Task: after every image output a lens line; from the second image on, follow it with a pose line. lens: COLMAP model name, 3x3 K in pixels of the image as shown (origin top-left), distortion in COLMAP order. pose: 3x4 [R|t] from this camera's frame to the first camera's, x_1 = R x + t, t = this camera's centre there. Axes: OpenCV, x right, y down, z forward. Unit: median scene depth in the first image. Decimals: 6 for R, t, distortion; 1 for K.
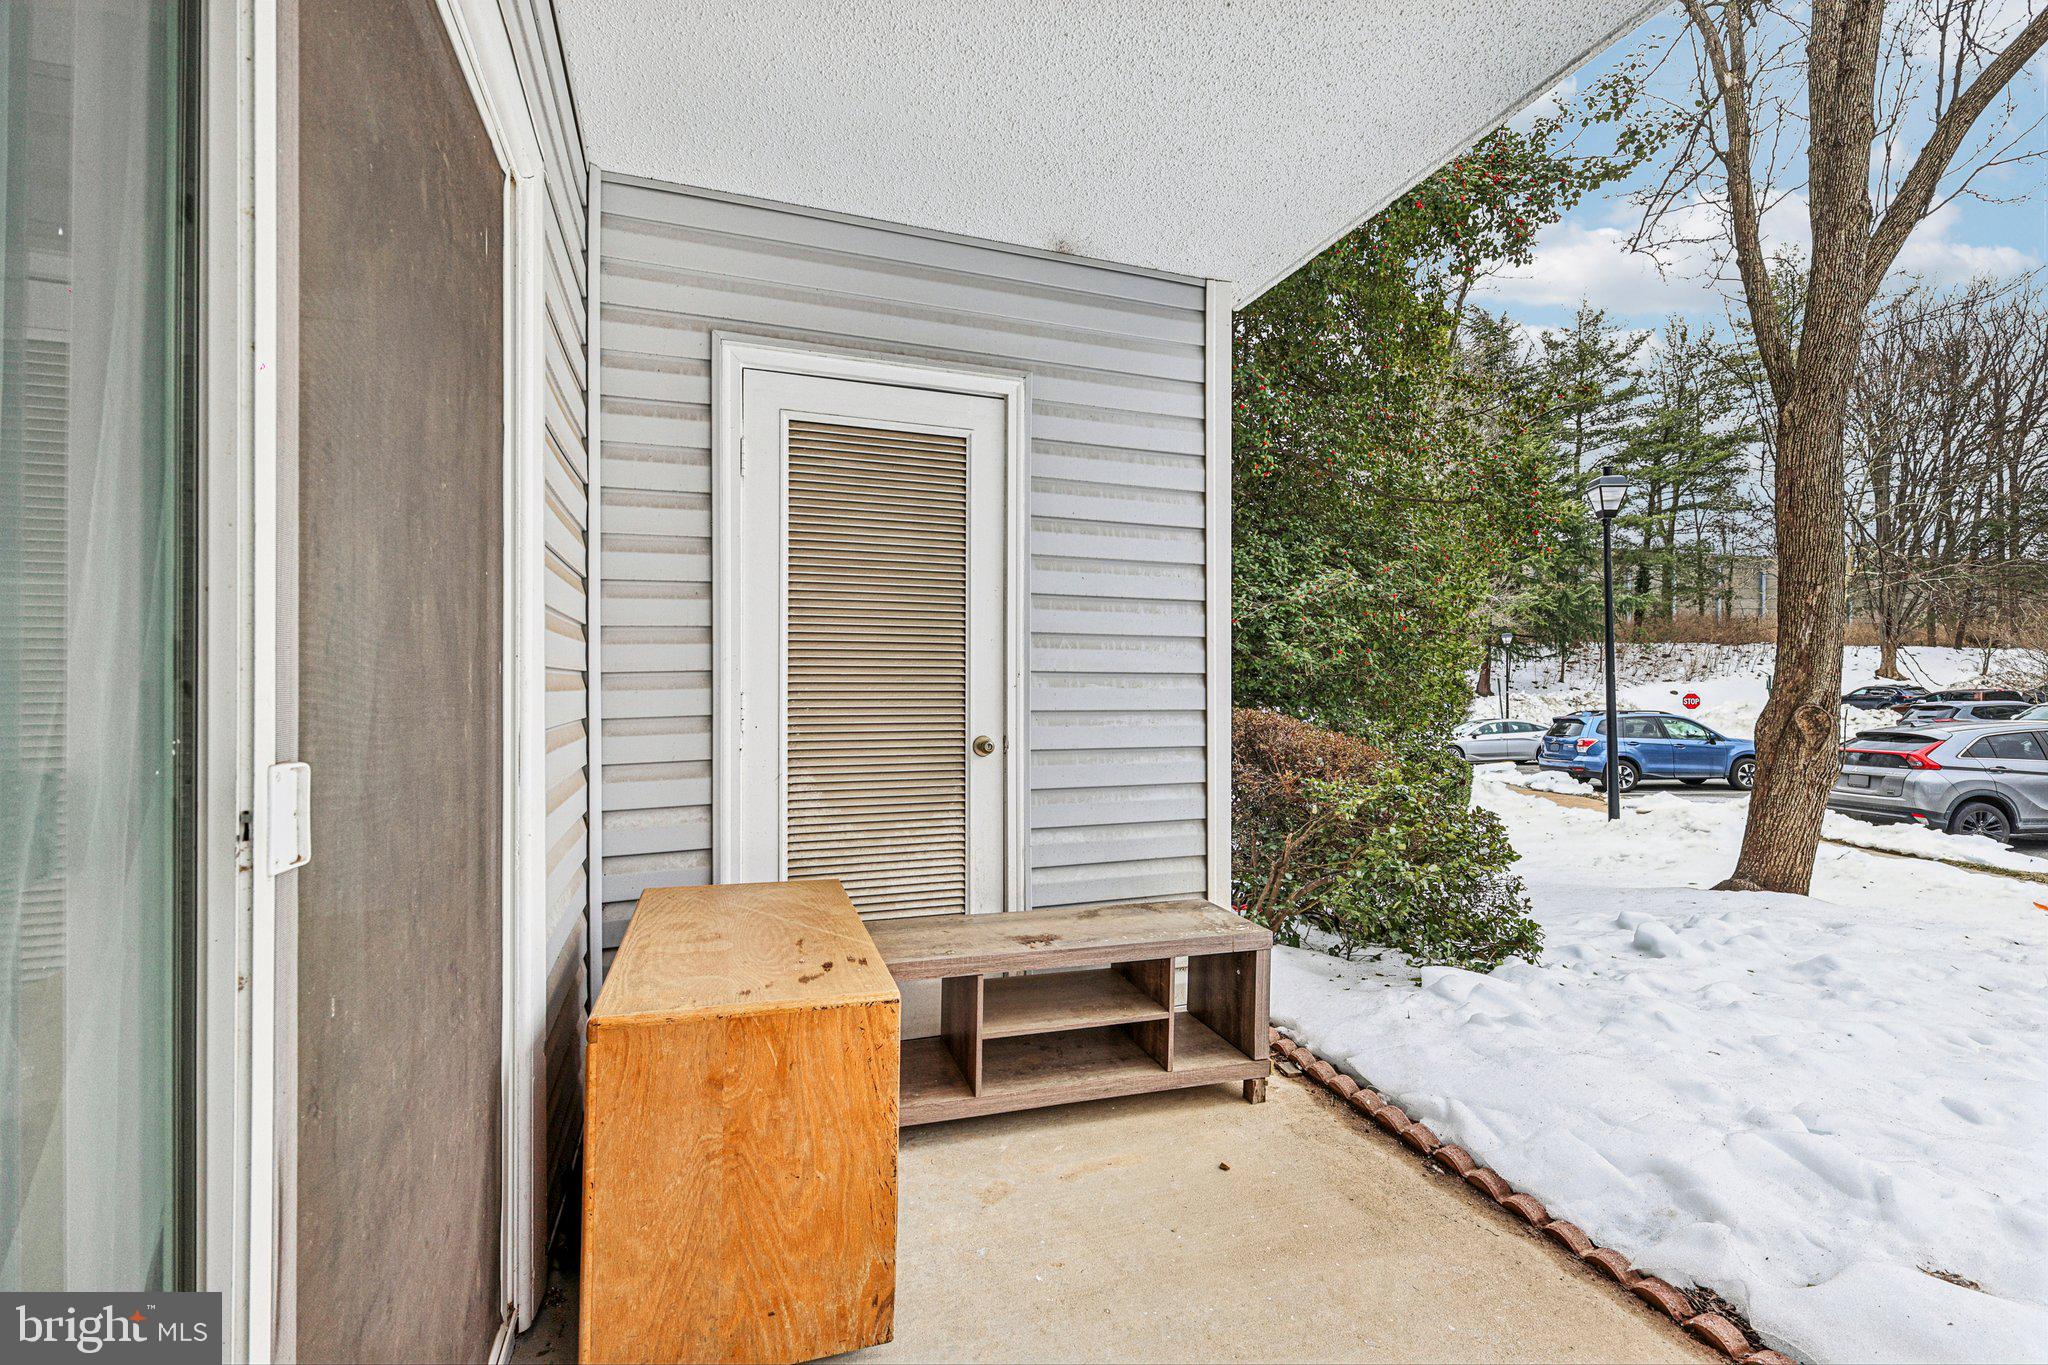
lens RADIAL K [[891.8, 0, 1024.2], [0, 891.8, 679.7], [0, 0, 1]] dist [0.004014, 0.000003]
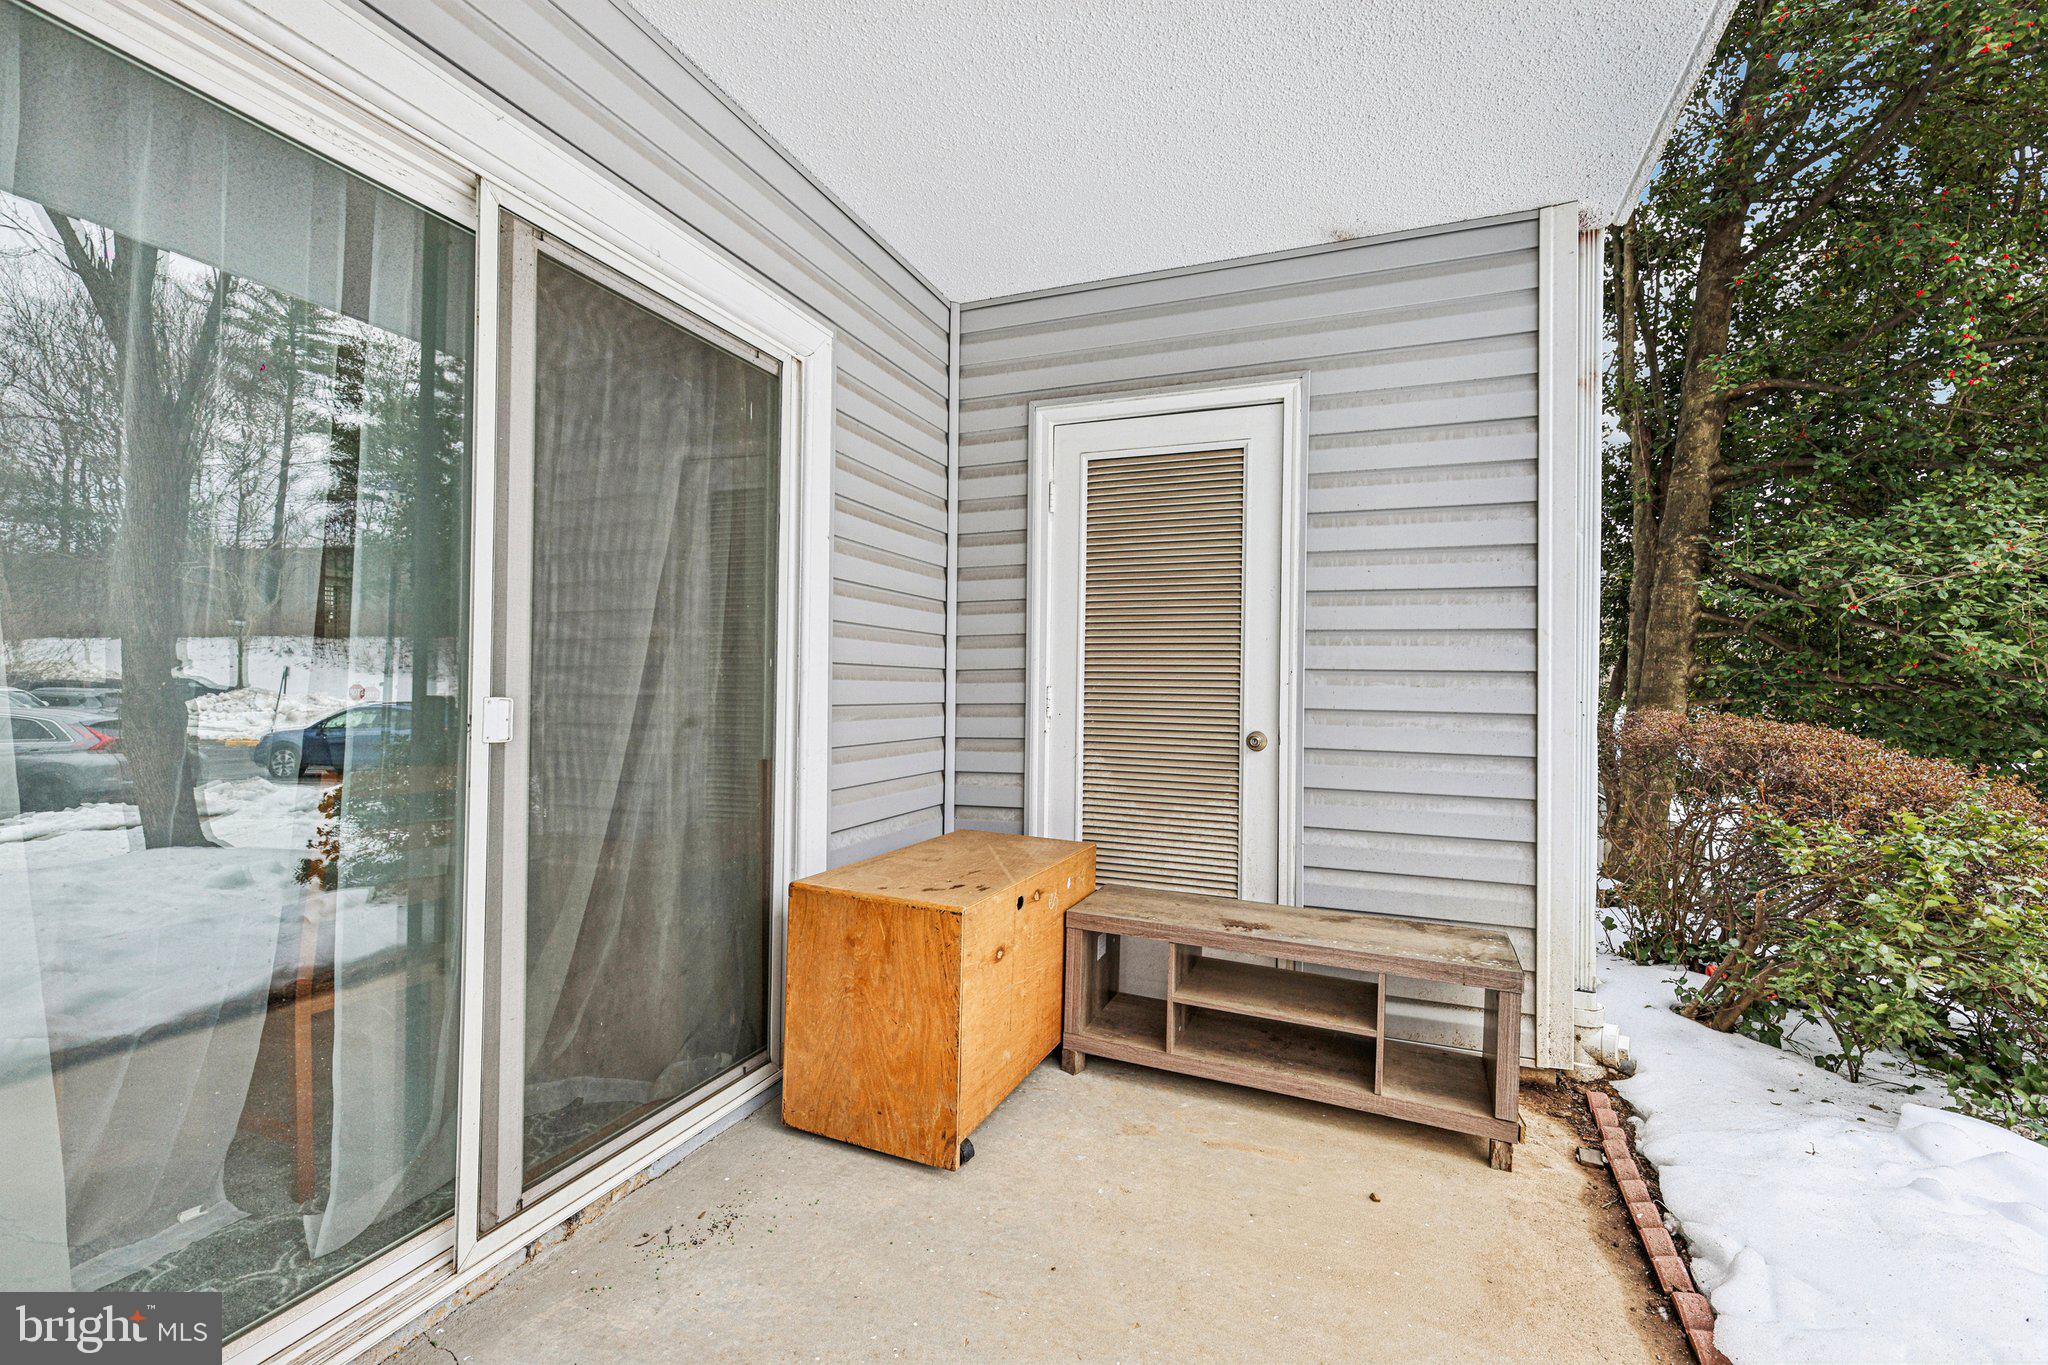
lens RADIAL K [[891.8, 0, 1027.1], [0, 891.8, 683.8], [0, 0, 1]] dist [0.004014, 0.000003]
pose [[0.745083, 0.006460, -0.666941, 0.482151], [-0.011465, 0.999929, -0.003122, 0.015037], [0.666873, 0.009972, 0.745104, 0.050729]]
